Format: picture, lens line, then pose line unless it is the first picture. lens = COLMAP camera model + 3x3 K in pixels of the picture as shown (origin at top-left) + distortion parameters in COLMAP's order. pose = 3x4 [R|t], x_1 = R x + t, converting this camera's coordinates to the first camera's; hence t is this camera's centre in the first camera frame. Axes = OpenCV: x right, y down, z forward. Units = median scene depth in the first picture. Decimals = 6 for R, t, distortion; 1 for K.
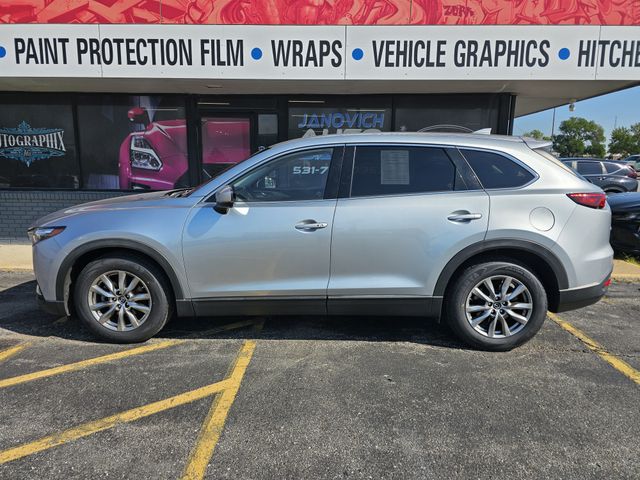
lens RADIAL K [[432.2, 0, 315.7], [0, 432.2, 238.3], [0, 0, 1]] dist [0.049563, -0.044247]
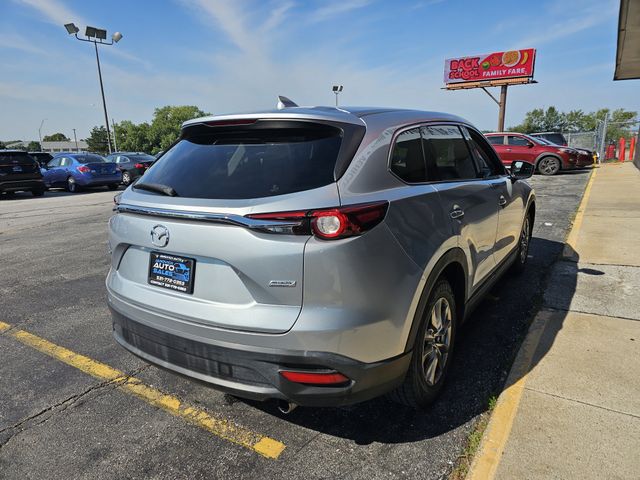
lens RADIAL K [[432.2, 0, 312.3], [0, 432.2, 243.4], [0, 0, 1]] dist [0.049563, -0.044247]
pose [[-0.527790, 0.200787, -0.825302, 0.700343], [-0.127426, 0.941943, 0.310655, -0.188268], [0.839762, 0.269126, -0.471562, 1.041024]]
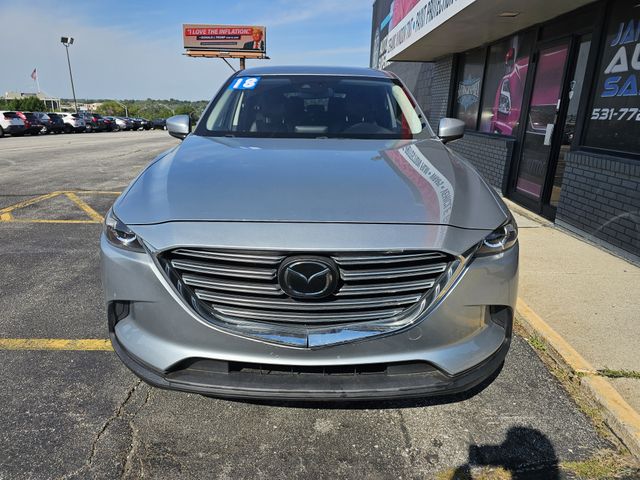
lens RADIAL K [[432.2, 0, 315.7], [0, 432.2, 235.1], [0, 0, 1]] dist [0.049563, -0.044247]
pose [[0.016627, 0.273703, -0.961671, 0.842037], [-0.188743, 0.945371, 0.265801, -0.102786], [0.981886, 0.177089, 0.067378, 0.731635]]
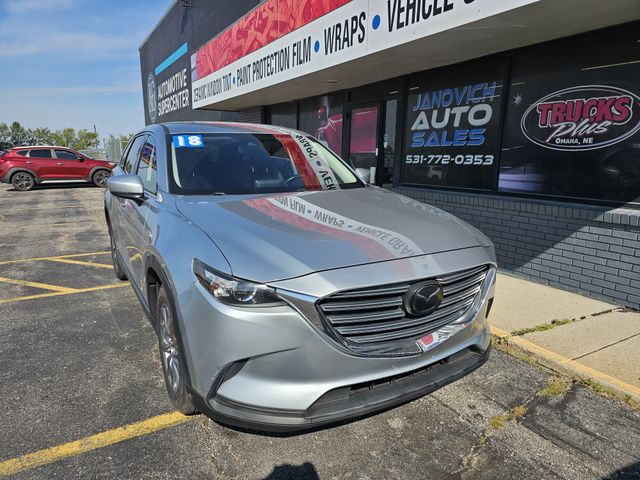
lens RADIAL K [[432.2, 0, 315.5], [0, 432.2, 243.6], [0, 0, 1]] dist [0.049563, -0.044247]
pose [[0.515846, 0.170792, -0.839483, 0.834871], [-0.143777, 0.983286, 0.111701, -0.074839], [0.844530, 0.063078, 0.531780, 0.475640]]
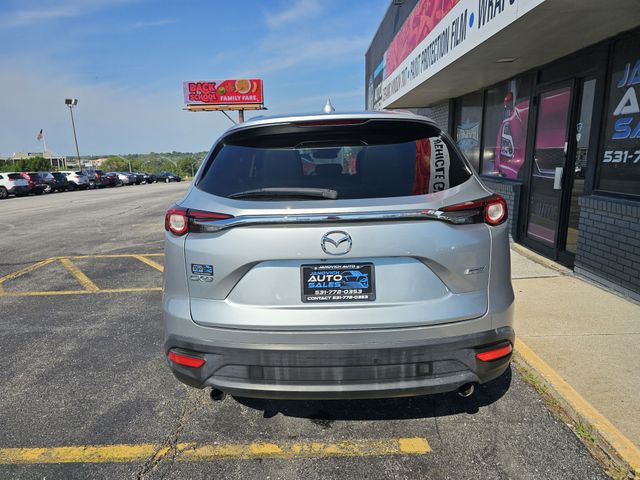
lens RADIAL K [[432.2, 0, 313.5], [0, 432.2, 242.7], [0, 0, 1]] dist [0.049563, -0.044247]
pose [[0.014545, 0.194021, -0.980889, 0.784485], [-0.142098, 0.971438, 0.190045, -0.124267], [0.989746, 0.136618, 0.041699, 0.730198]]
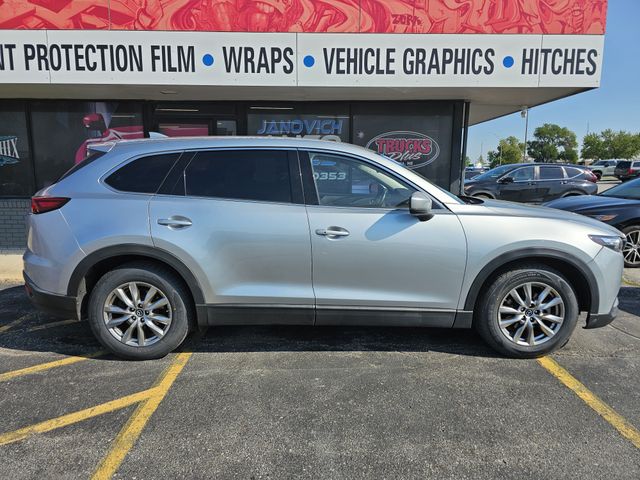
lens RADIAL K [[432.2, 0, 316.2], [0, 432.2, 237.8], [0, 0, 1]] dist [0.049563, -0.044247]
pose [[0.999159, -0.012005, 0.039213, 0.069311], [0.012619, 0.999801, -0.015445, 0.002925], [-0.039019, 0.015927, 0.999112, -0.003810]]
